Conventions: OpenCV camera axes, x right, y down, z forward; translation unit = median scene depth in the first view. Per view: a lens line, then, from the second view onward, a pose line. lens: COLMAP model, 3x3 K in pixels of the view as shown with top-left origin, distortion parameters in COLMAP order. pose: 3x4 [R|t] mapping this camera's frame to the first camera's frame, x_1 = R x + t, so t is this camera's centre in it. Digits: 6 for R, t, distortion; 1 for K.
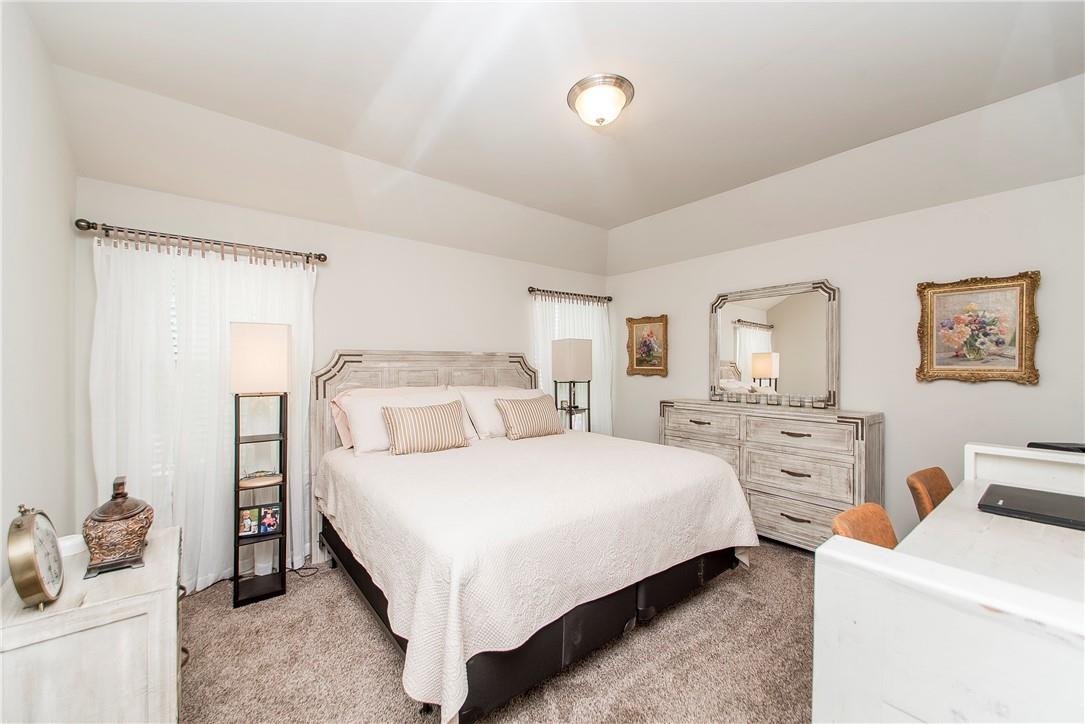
lens RADIAL K [[417.2, 0, 539.4], [0, 417.2, 367.0], [0, 0, 1]] dist [0.003906, -0.000159]
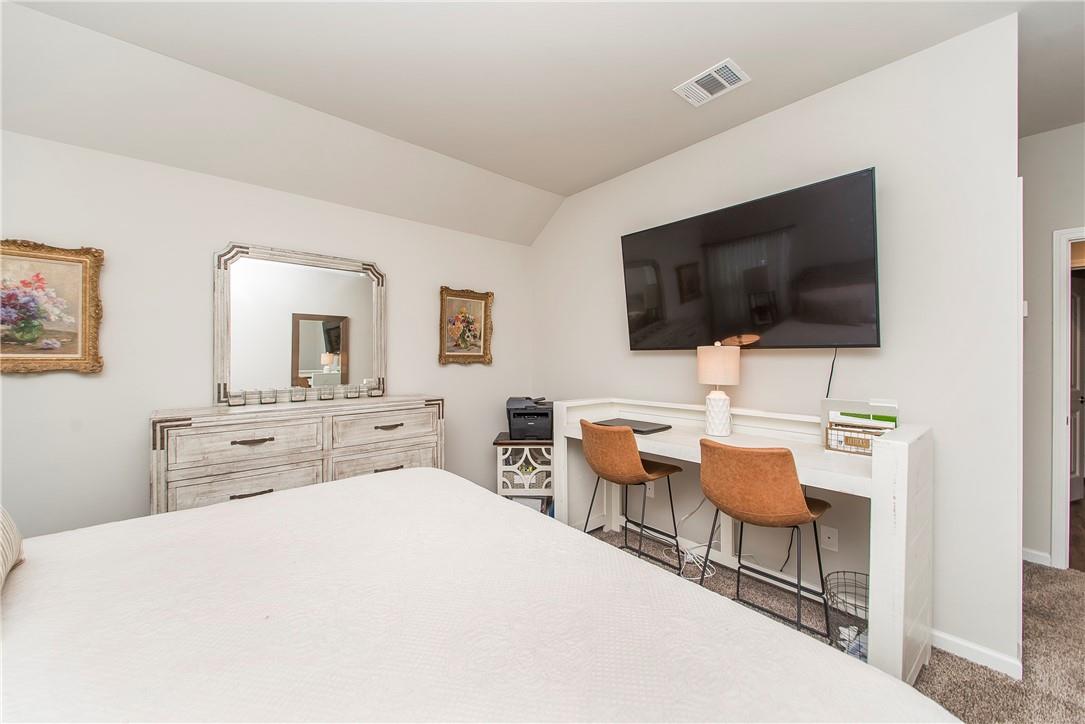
lens RADIAL K [[417.2, 0, 540.1], [0, 417.2, 353.5], [0, 0, 1]] dist [0.003906, -0.000159]
pose [[-0.042656, 0.002111, 0.999088, -0.326139], [0.005156, 0.999985, -0.001893, 0.004317], [-0.999077, 0.005071, -0.042666, 0.727641]]
